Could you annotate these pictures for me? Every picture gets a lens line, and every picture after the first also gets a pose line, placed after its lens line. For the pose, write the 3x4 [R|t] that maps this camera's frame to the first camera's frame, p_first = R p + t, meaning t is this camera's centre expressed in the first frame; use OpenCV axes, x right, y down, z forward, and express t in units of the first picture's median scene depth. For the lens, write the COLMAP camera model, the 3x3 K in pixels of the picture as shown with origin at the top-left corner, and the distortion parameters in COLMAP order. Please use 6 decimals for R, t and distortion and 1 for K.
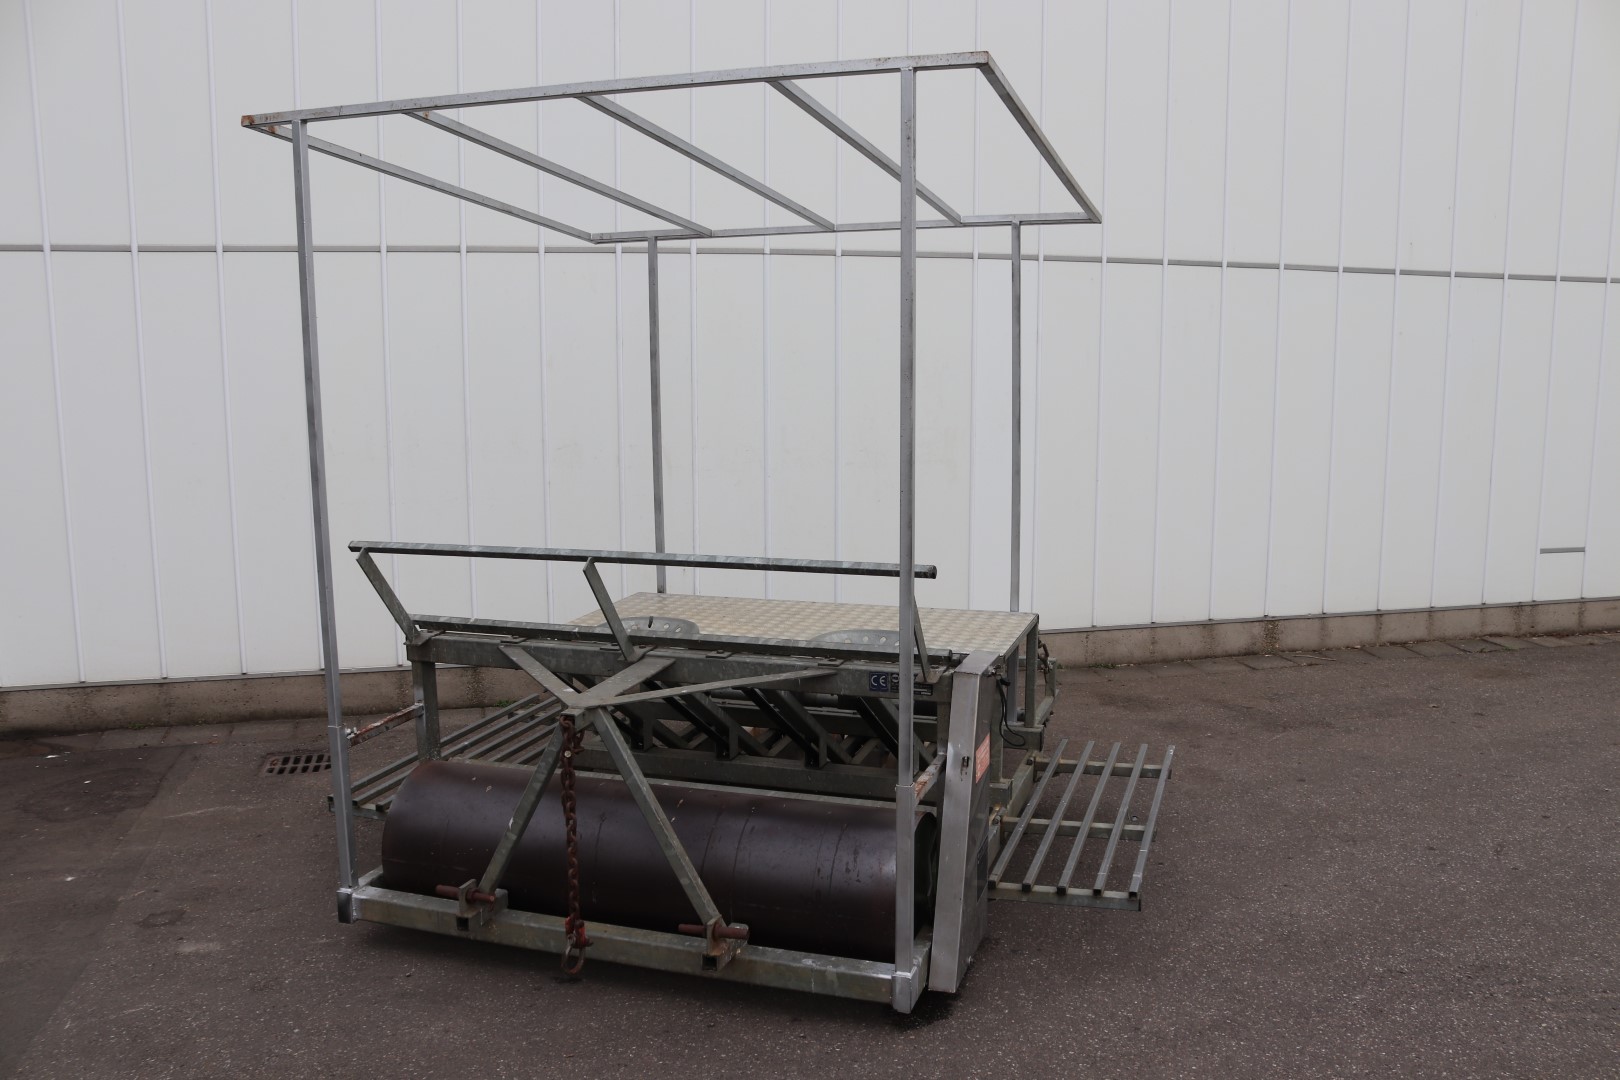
lens RADIAL K [[1349.7, 0, 817.6], [0, 1349.7, 550.2], [0, 0, 1]] dist [-0.111167, 0.062844]
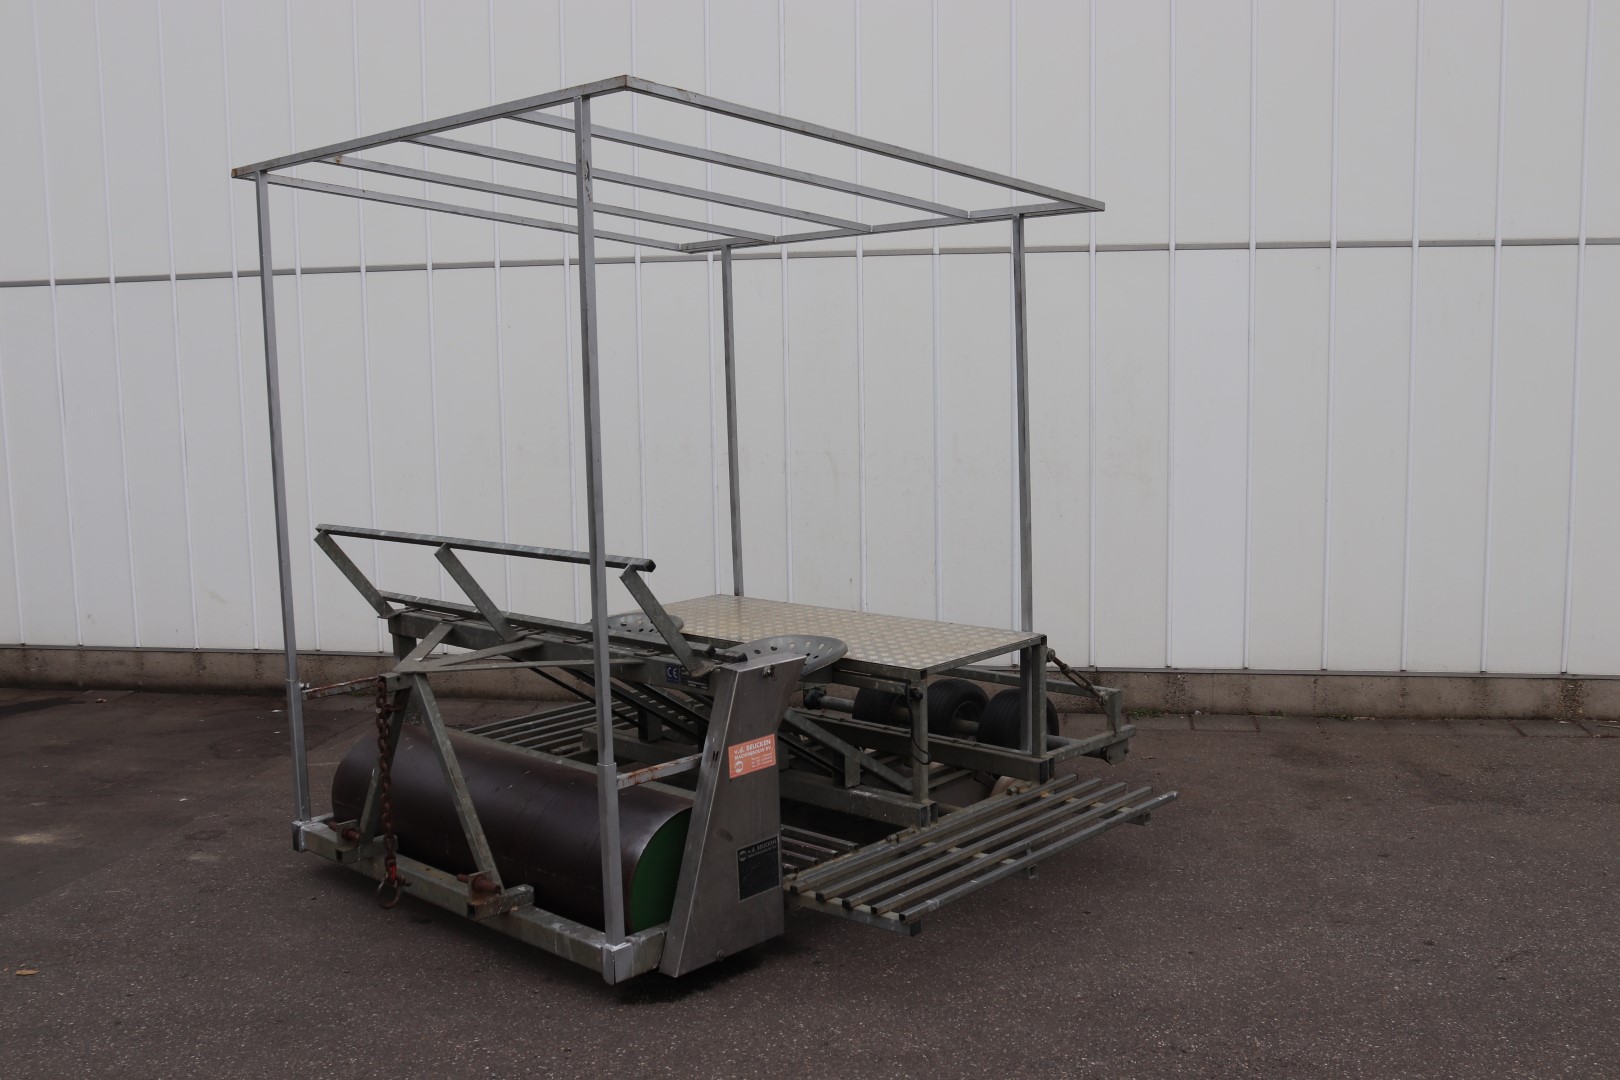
lens RADIAL K [[1522.2, 0, 826.1], [0, 1522.2, 543.8], [0, 0, 1]] dist [-0.089809, 0.000000]
pose [[0.911408, 0.037706, -0.409772, 0.464133], [-0.047037, 0.998812, -0.012712, 0.005368], [0.408806, 0.030861, 0.912099, -0.016684]]
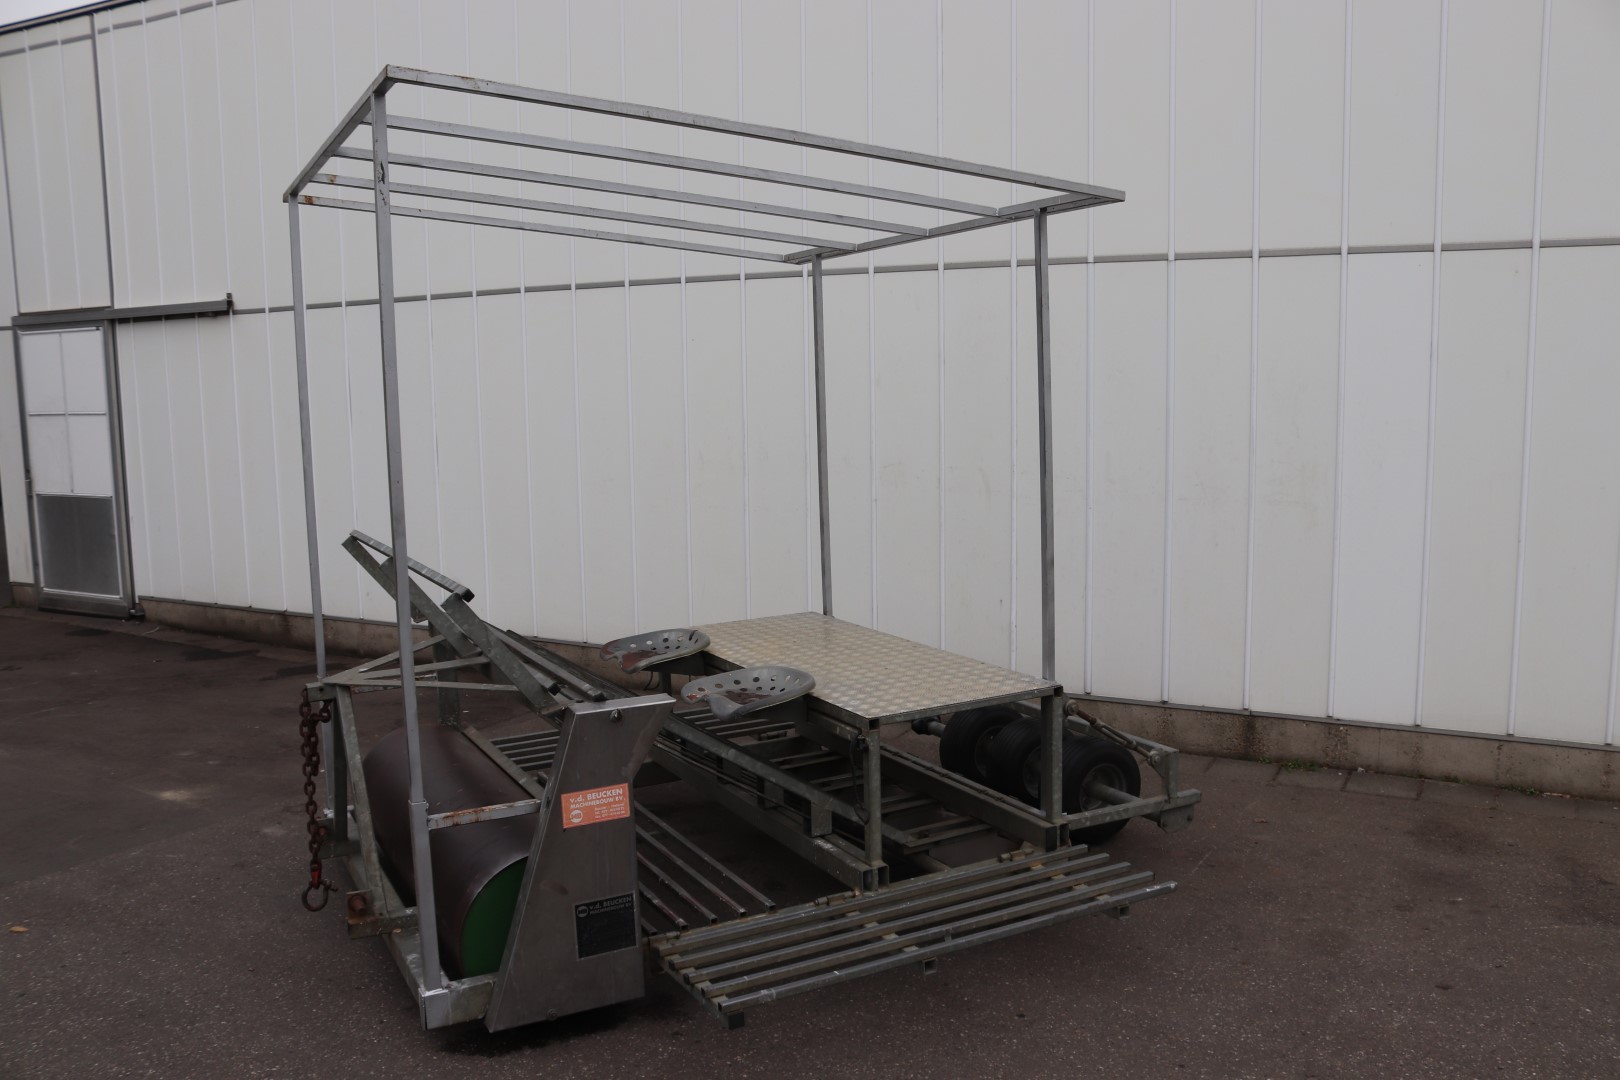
lens RADIAL K [[1349.7, 0, 838.7], [0, 1349.7, 557.5], [0, 0, 1]] dist [-0.111167, 0.062844]
pose [[0.736970, 0.083313, -0.670771, 0.623702], [-0.089861, 0.995642, 0.024933, -0.039713], [0.669925, 0.041901, 0.741245, 0.305982]]
